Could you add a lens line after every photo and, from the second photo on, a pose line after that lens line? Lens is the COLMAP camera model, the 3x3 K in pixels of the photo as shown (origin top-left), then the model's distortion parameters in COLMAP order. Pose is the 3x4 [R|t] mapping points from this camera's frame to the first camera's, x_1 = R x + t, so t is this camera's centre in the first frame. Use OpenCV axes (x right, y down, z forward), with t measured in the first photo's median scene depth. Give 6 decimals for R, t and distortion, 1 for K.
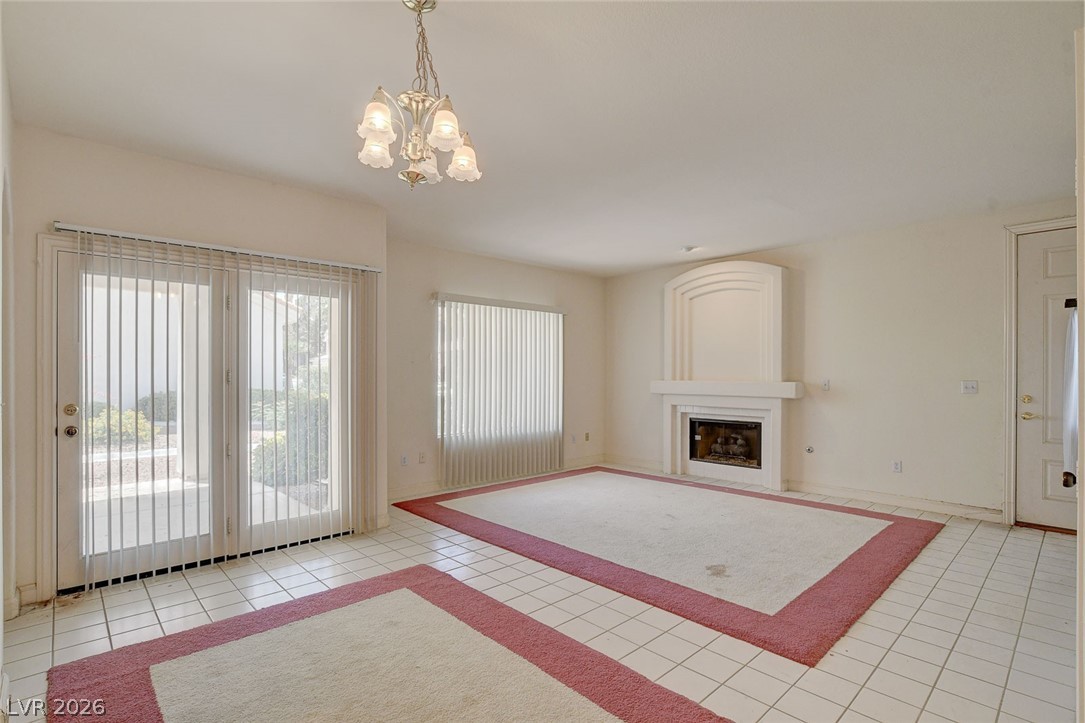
lens RADIAL K [[524.1, 0, 550.7], [0, 524.1, 372.4], [0, 0, 1]] dist [-0.016977, 0.004933]
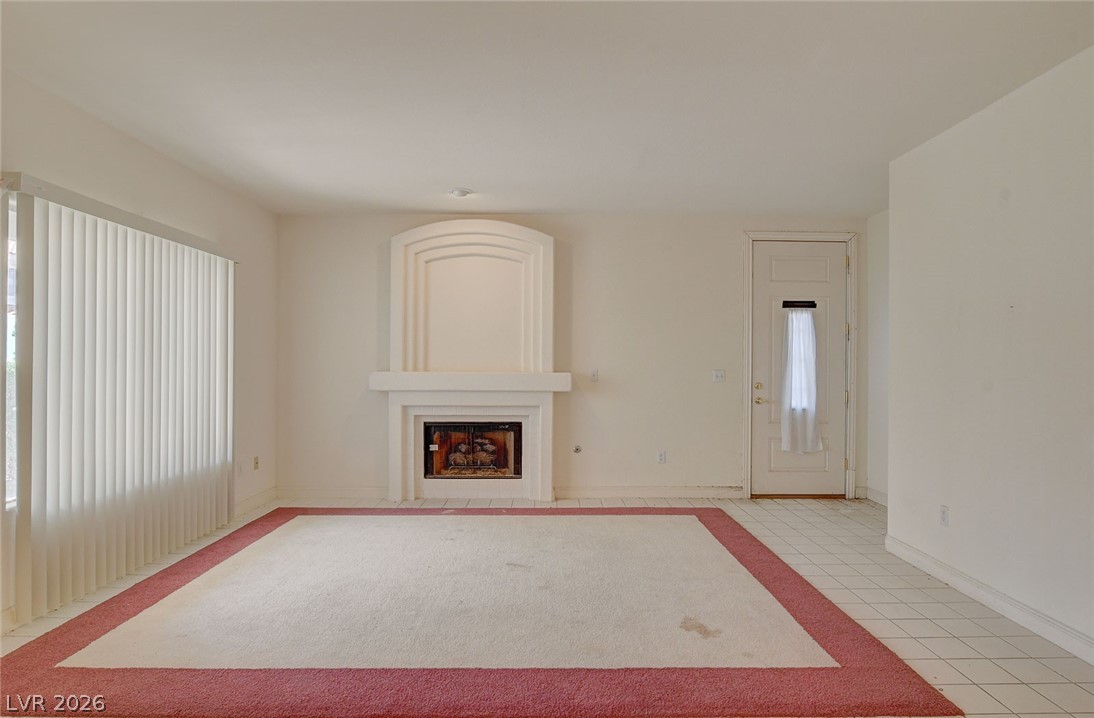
lens RADIAL K [[589.6, 0, 546.1], [0, 589.6, 359.5], [0, 0, 1]] dist [-0.016186, -0.000246]
pose [[0.681681, 0.006761, 0.731619, -0.268783], [-0.004686, 0.999977, -0.004874, 0.001802], [-0.731635, -0.000105, 0.681697, 0.358665]]
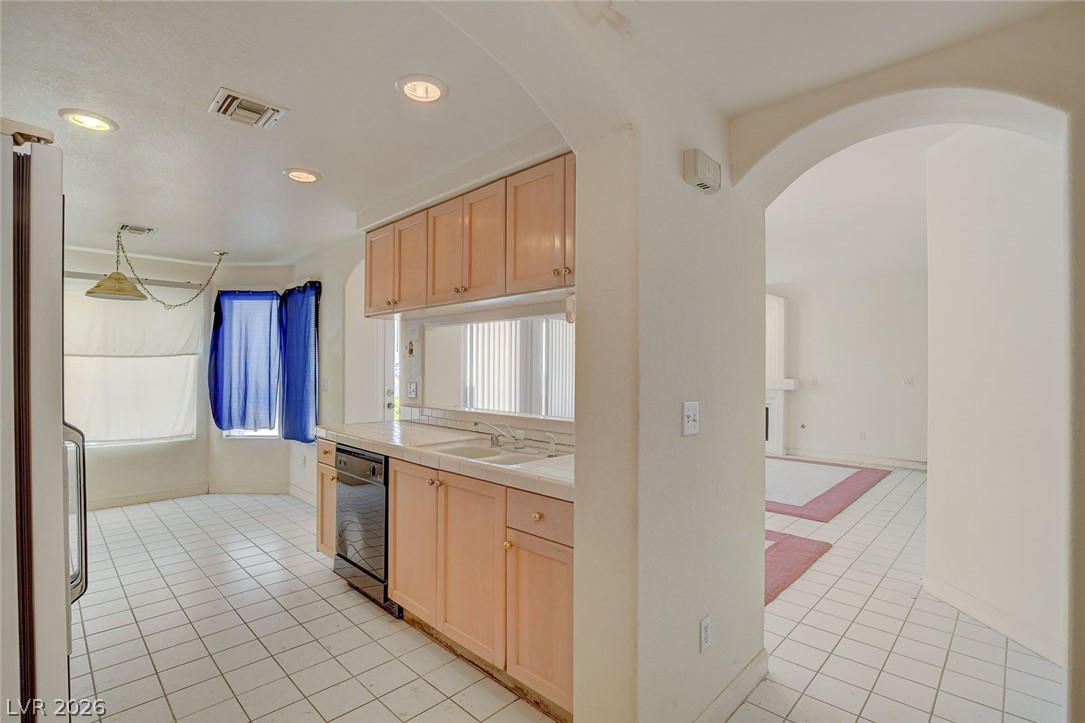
lens RADIAL K [[510.3, 0, 543.6], [0, 510.3, 363.4], [0, 0, 1]] dist [-0.034662, -0.000397]
pose [[0.999221, 0.009502, 0.038297, -0.271820], [-0.009281, 0.999939, -0.005934, -0.009182], [-0.038351, 0.005574, 0.999249, -0.364942]]
